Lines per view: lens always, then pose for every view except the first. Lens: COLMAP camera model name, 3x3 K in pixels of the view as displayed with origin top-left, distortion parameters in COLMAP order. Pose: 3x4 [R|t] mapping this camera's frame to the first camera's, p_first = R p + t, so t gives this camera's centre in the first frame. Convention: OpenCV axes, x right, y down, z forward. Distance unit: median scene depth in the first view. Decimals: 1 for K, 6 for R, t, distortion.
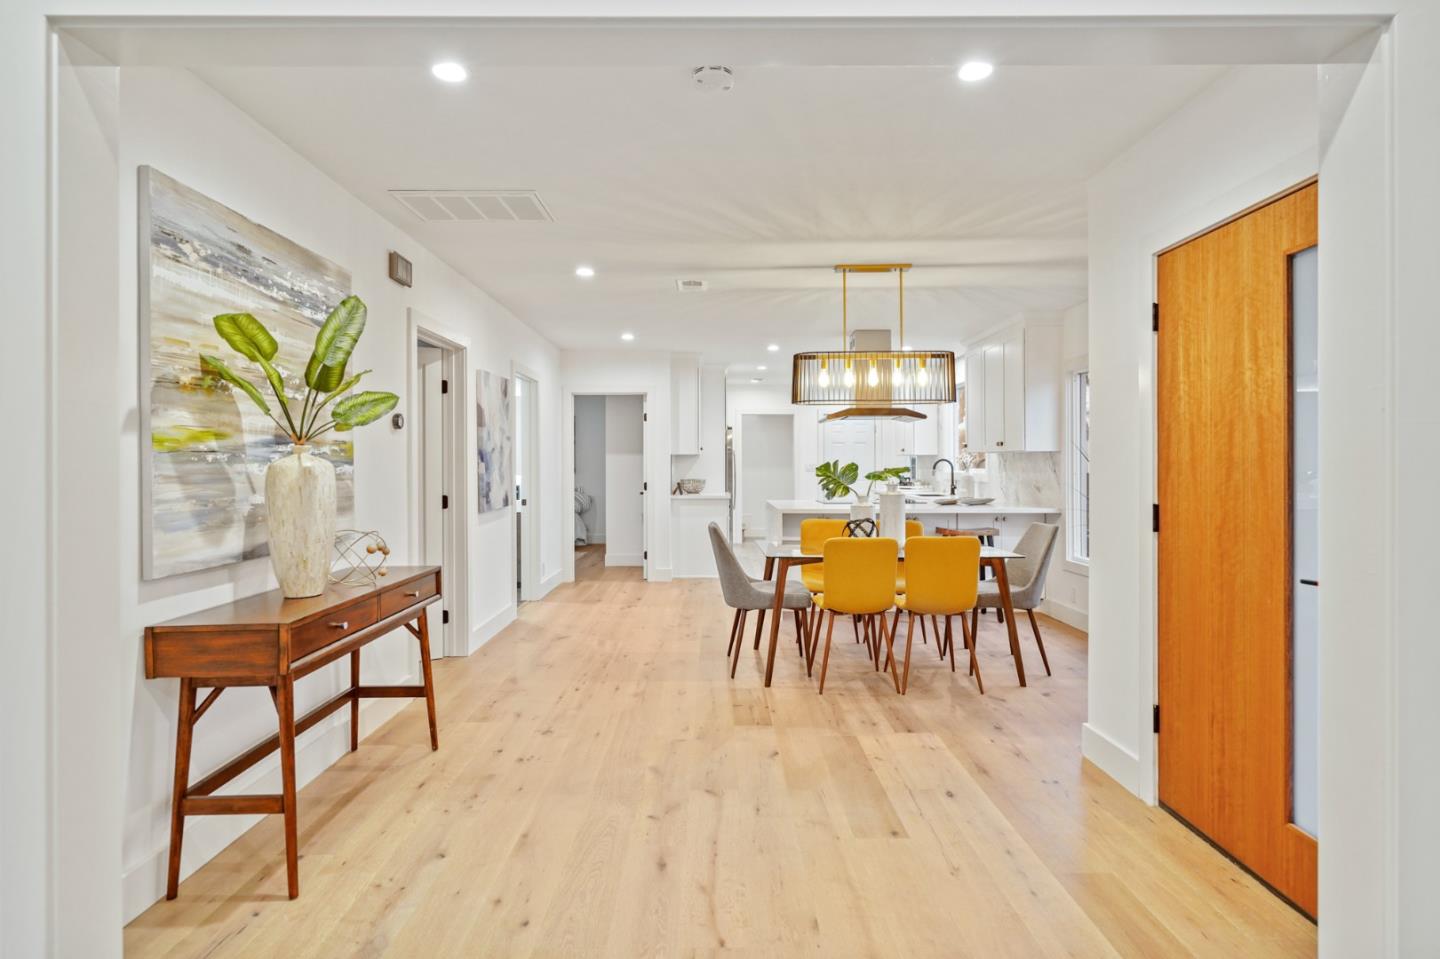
lens RADIAL K [[738.5, 0, 717.1], [0, 738.5, 468.0], [0, 0, 1]] dist [0.002928, 0.000353]
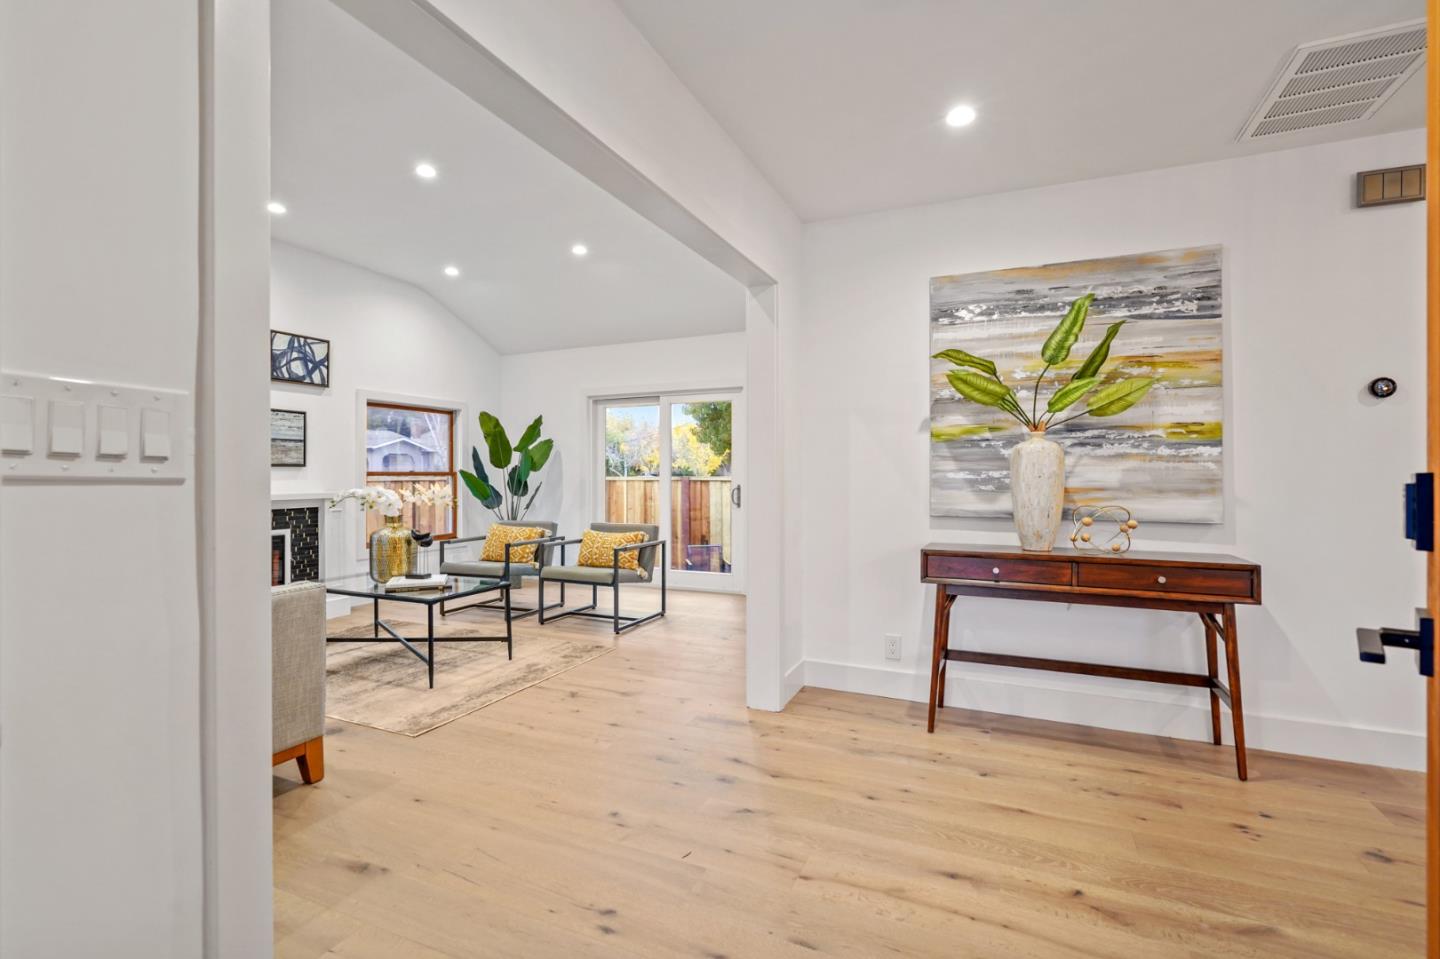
lens RADIAL K [[667.1, 0, 722.8], [0, 667.1, 475.9], [0, 0, 1]] dist [0.022462, 0.008844]
pose [[-0.387965, 0.011226, -0.921606, 0.789672], [-0.003458, 0.999901, 0.013636, 0.034329], [0.921668, 0.008477, -0.387888, 1.048642]]
